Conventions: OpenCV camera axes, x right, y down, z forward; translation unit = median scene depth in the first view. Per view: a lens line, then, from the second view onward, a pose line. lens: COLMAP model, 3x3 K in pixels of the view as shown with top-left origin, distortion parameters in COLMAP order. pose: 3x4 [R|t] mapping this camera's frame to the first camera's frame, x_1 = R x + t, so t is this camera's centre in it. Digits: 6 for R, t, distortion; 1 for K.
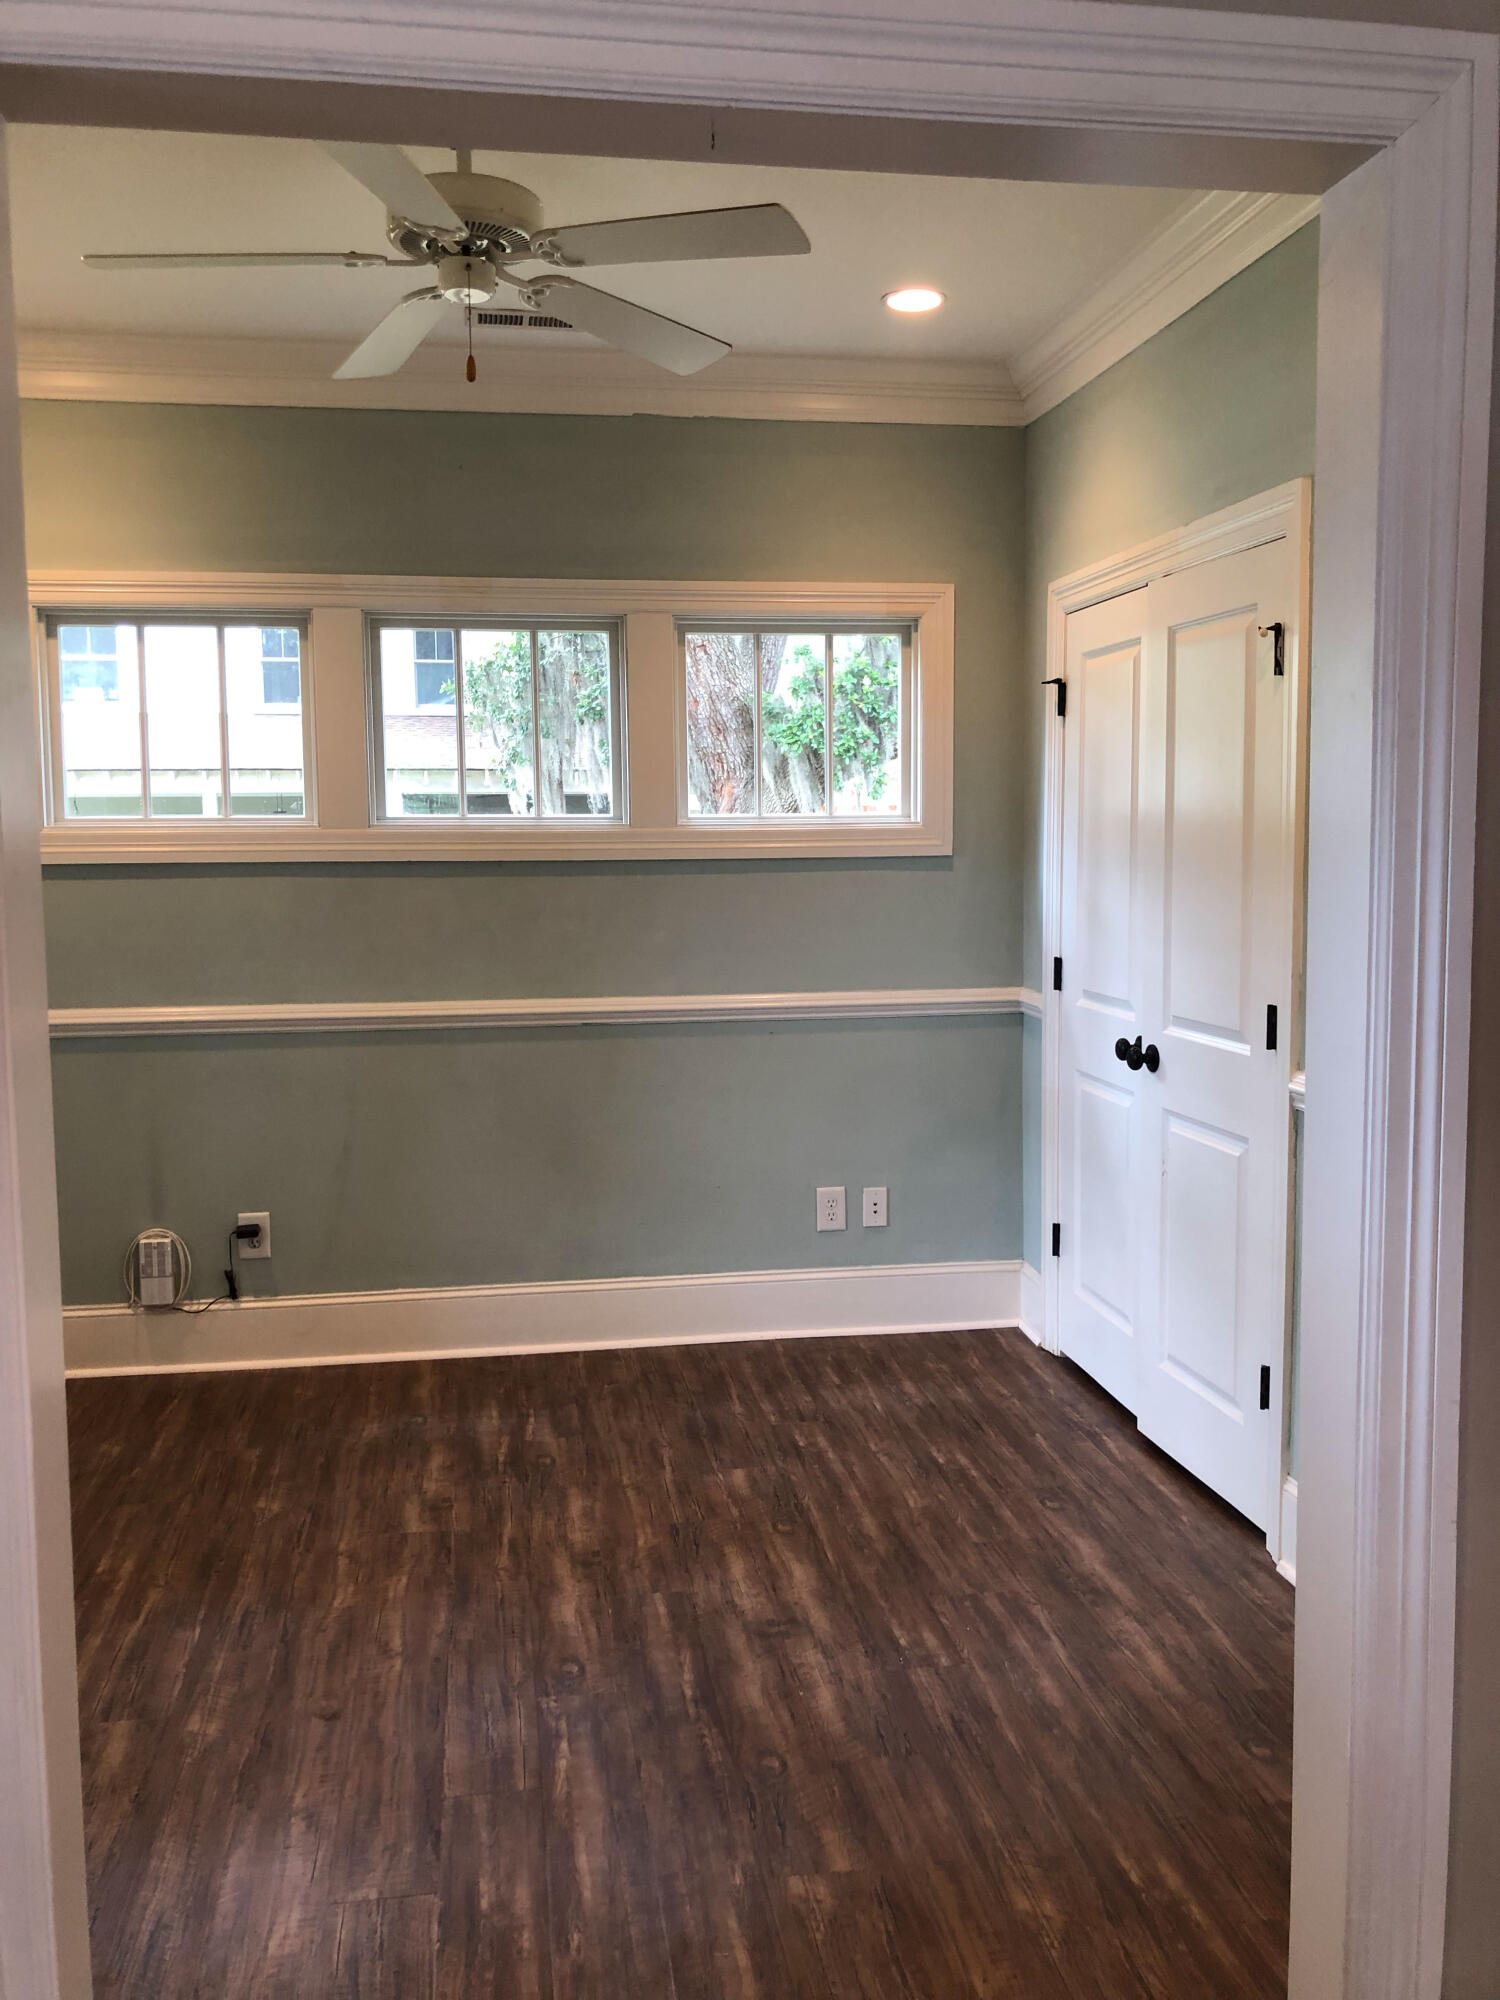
lens RADIAL K [[1634.3, 0, 742.9], [0, 1634.3, 995.3], [0, 0, 1]] dist [0.024804, -0.026578]
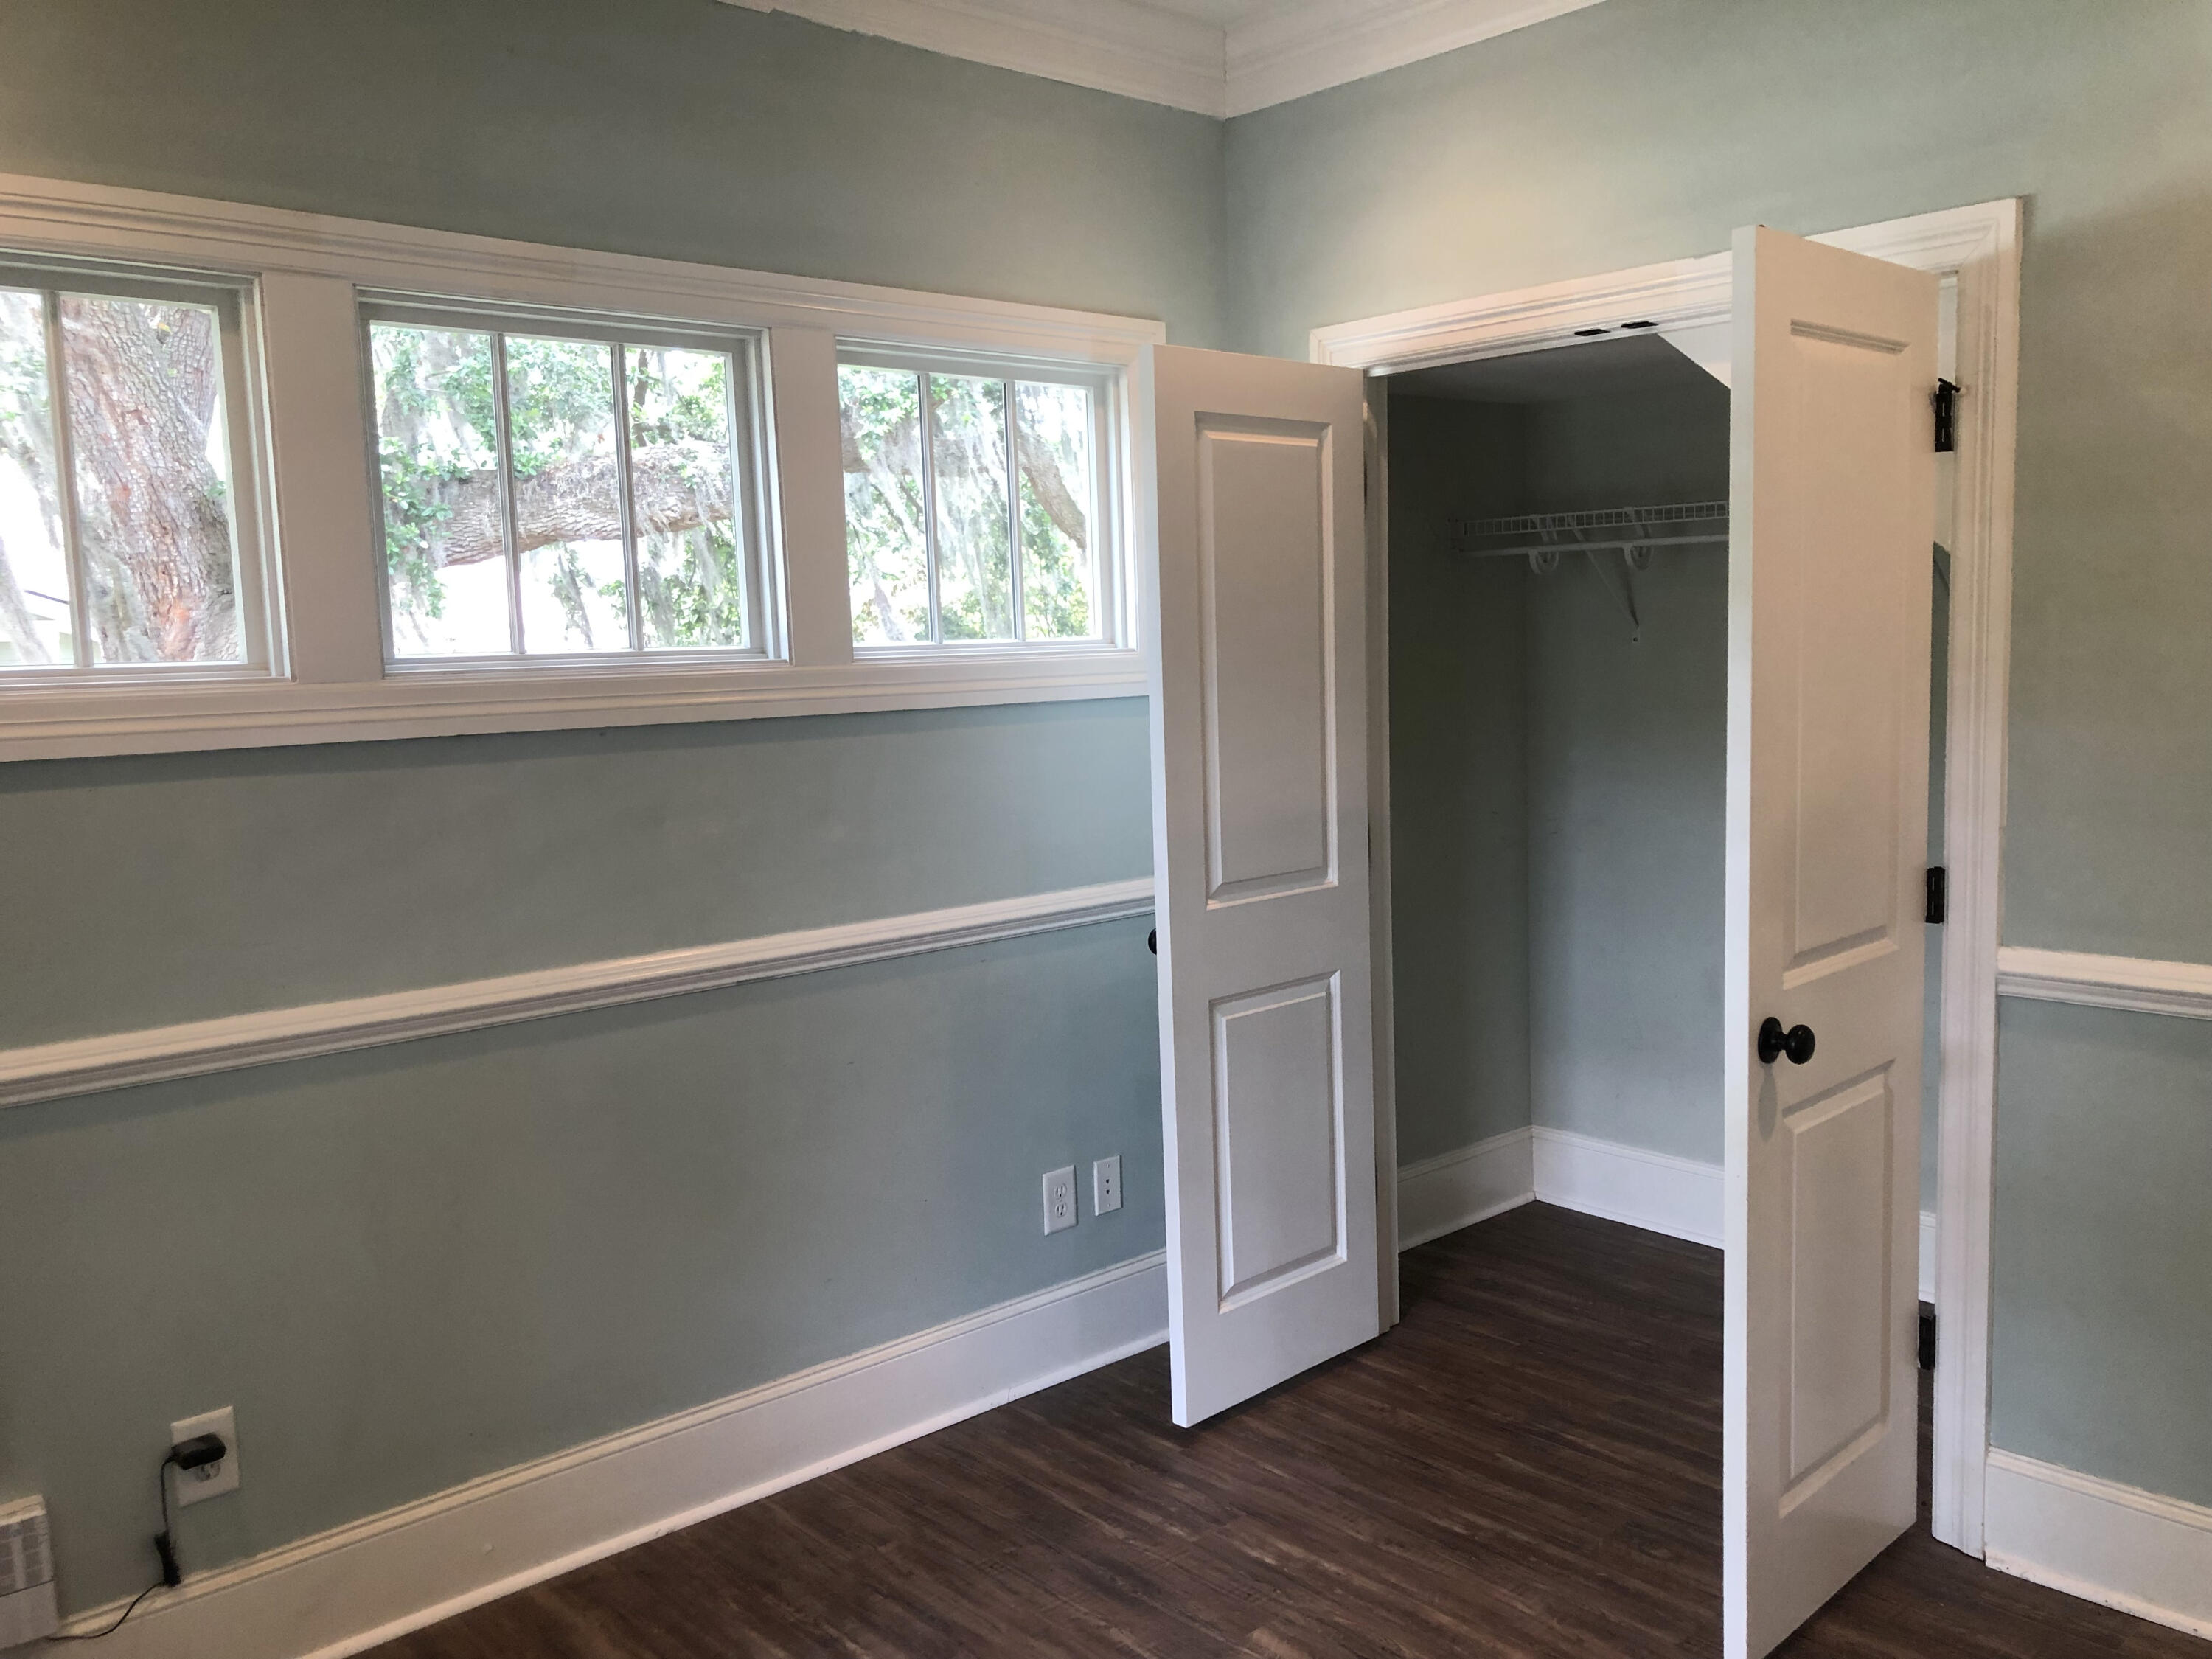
lens RADIAL K [[1817.4, 0, 1115.1], [0, 1817.4, 836.8], [0, 0, 1]] dist [-0.007780, 0.006036]
pose [[0.836136, -0.077776, 0.542980, -0.405750], [0.077730, 0.996707, 0.023070, -0.049365], [-0.542986, 0.022916, 0.839429, 0.393495]]
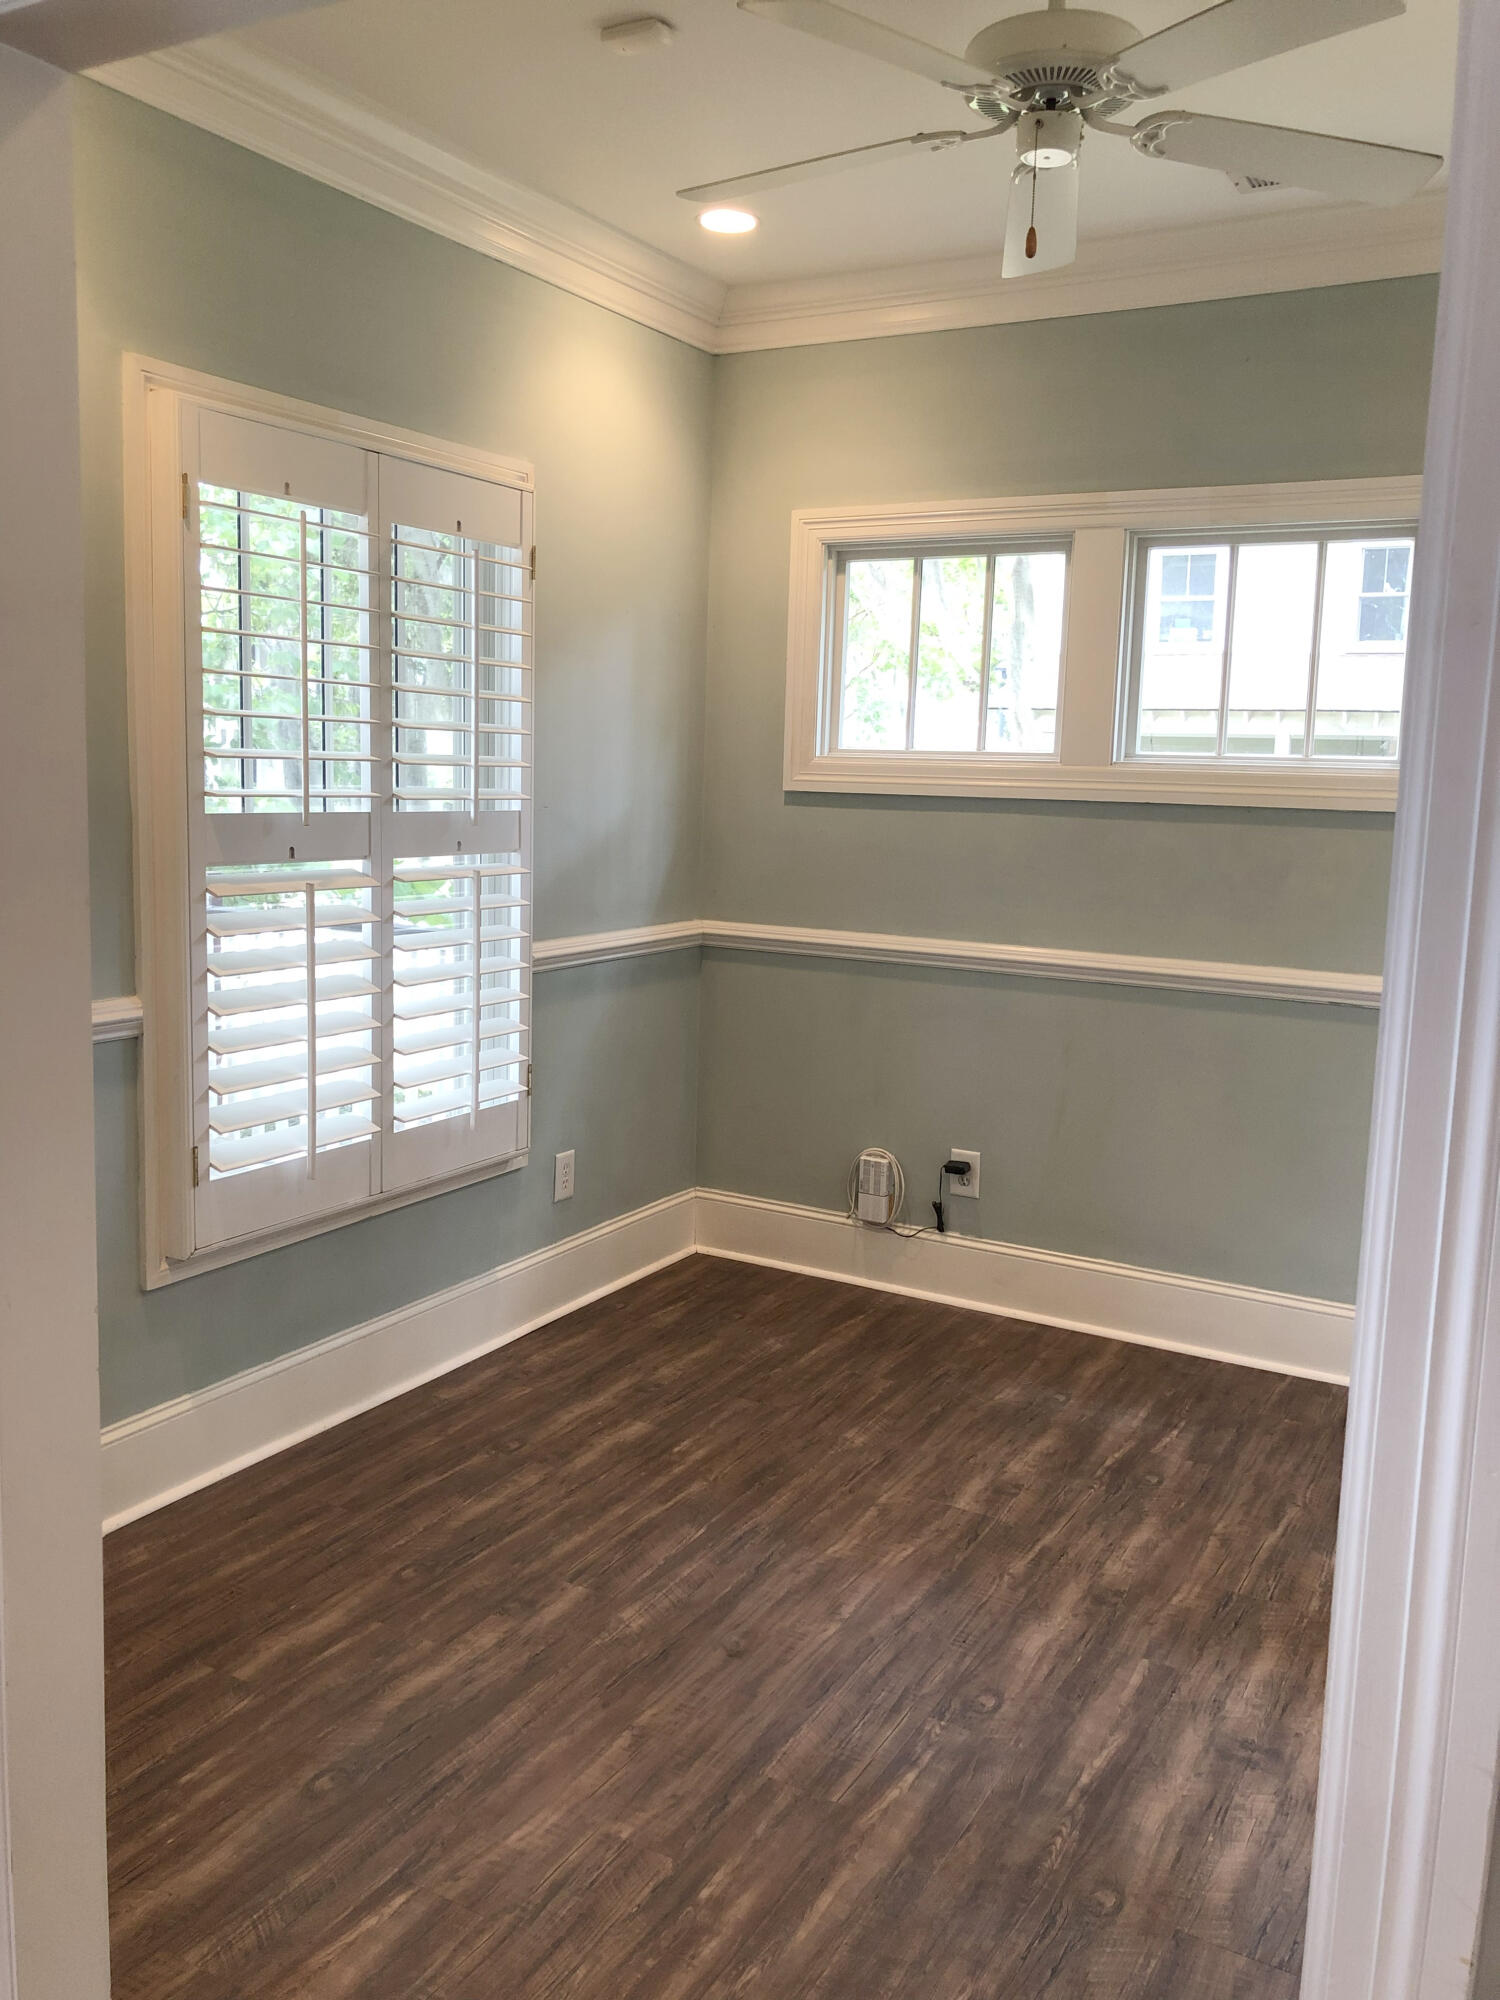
lens RADIAL K [[1643.3, 0, 736.8], [0, 1643.3, 993.6], [0, 0, 1]] dist [-0.007780, 0.006036]
pose [[0.782407, 0.118198, -0.611449, 0.215073], [-0.097988, 0.992959, 0.066561, -0.015992], [0.615011, 0.007837, 0.788480, 0.149415]]
